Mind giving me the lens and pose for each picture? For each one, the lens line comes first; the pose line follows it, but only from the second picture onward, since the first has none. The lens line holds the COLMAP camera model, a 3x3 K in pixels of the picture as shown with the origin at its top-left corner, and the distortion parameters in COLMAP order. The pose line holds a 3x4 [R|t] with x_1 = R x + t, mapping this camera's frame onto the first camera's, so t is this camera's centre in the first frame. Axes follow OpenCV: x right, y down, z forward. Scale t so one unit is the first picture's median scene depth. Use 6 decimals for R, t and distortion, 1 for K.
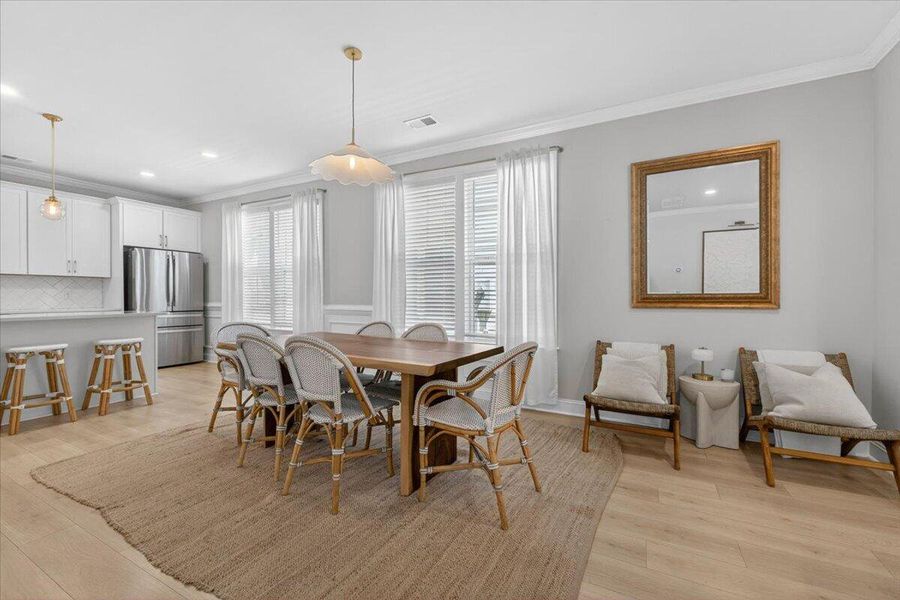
lens RADIAL K [[365.0, 0, 444.2], [0, 365.0, 296.7], [0, 0, 1]] dist [0.000676, 0.000196]
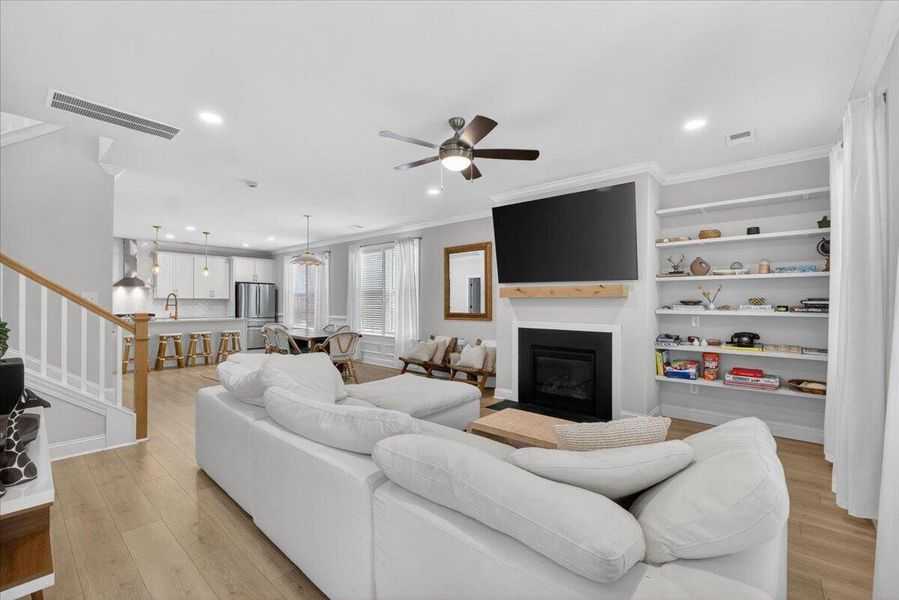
lens RADIAL K [[378.3, 0, 451.7], [0, 378.3, 302.5], [0, 0, 1]] dist [-0.001025, -0.000155]
pose [[0.974911, 0.003466, -0.222567, 0.878852], [-0.004649, 0.999978, -0.004792, -0.045208], [0.222545, 0.005706, 0.974906, -0.886846]]
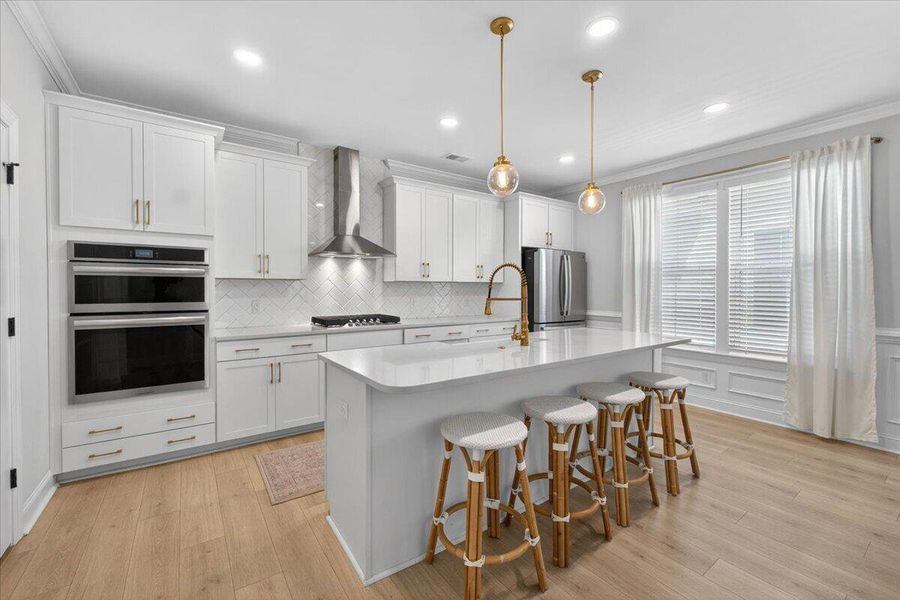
lens RADIAL K [[365.0, 0, 444.2], [0, 365.0, 296.7], [0, 0, 1]] dist [0.000676, 0.000196]
pose [[0.893158, 0.013753, -0.449532, -0.914664], [-0.002530, 0.999670, 0.025557, -0.057962], [0.449735, -0.021690, 0.892899, 0.171204]]
